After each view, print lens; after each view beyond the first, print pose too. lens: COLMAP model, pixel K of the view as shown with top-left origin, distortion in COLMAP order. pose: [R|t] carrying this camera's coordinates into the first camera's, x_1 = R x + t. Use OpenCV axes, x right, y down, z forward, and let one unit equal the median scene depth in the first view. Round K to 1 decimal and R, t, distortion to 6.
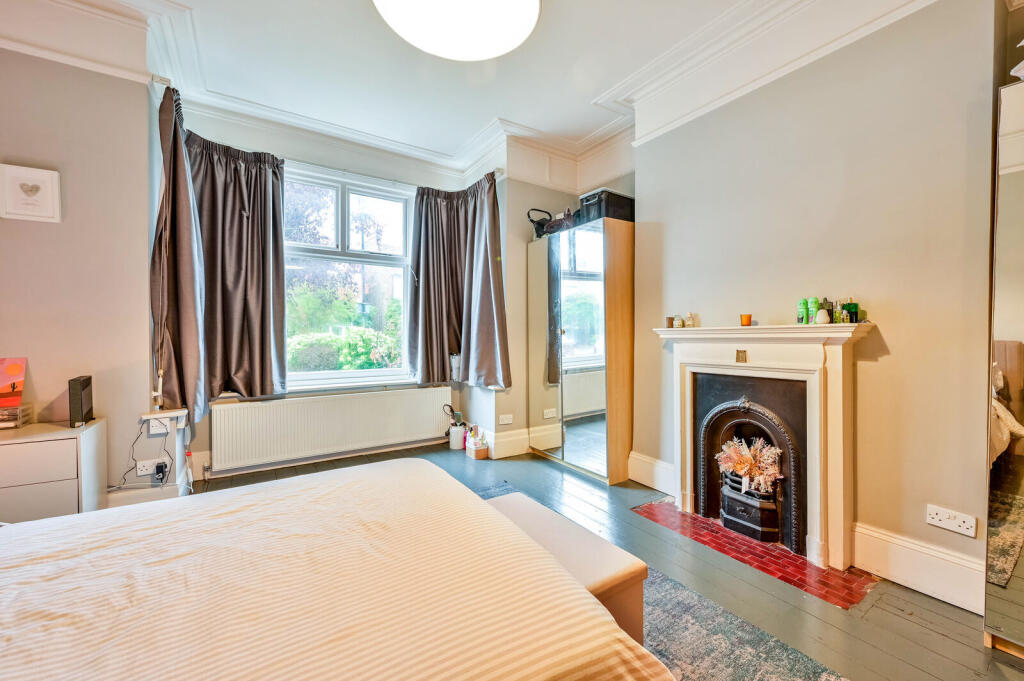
lens RADIAL K [[399.9, 0, 510.9], [0, 399.9, 339.7], [0, 0, 1]] dist [0.001768, -0.000042]
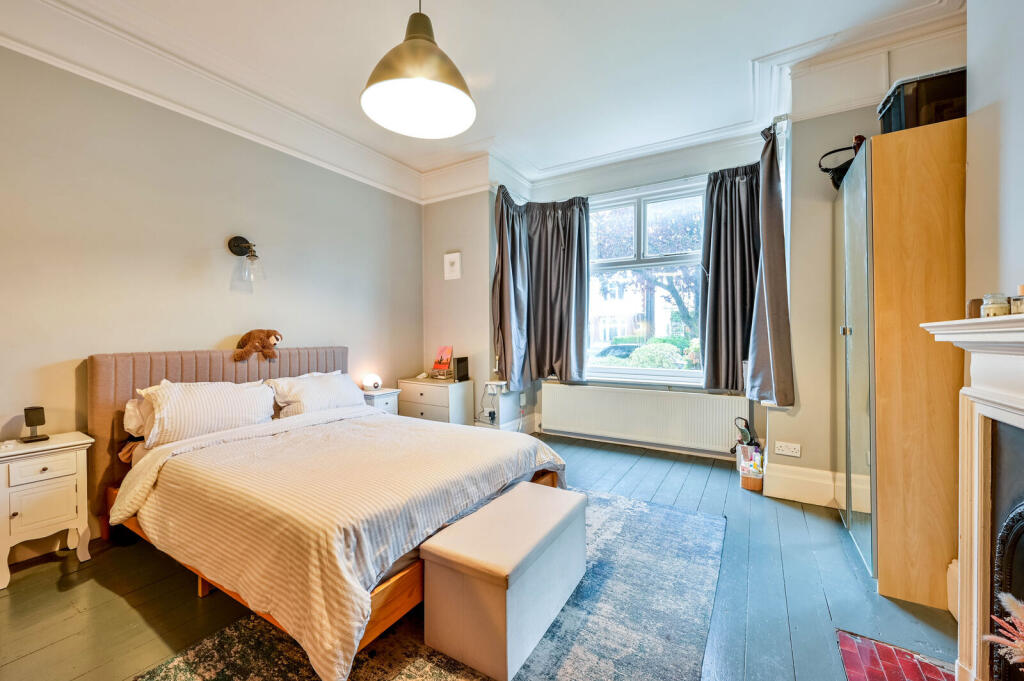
lens RADIAL K [[399.9, 0, 508.8], [0, 399.9, 335.5], [0, 0, 1]] dist [0.001768, -0.000042]
pose [[0.441001, 0.001218, -0.897506, 0.432902], [-0.011110, 0.999930, -0.004102, -0.002442], [0.897438, 0.011780, 0.440984, 0.207997]]
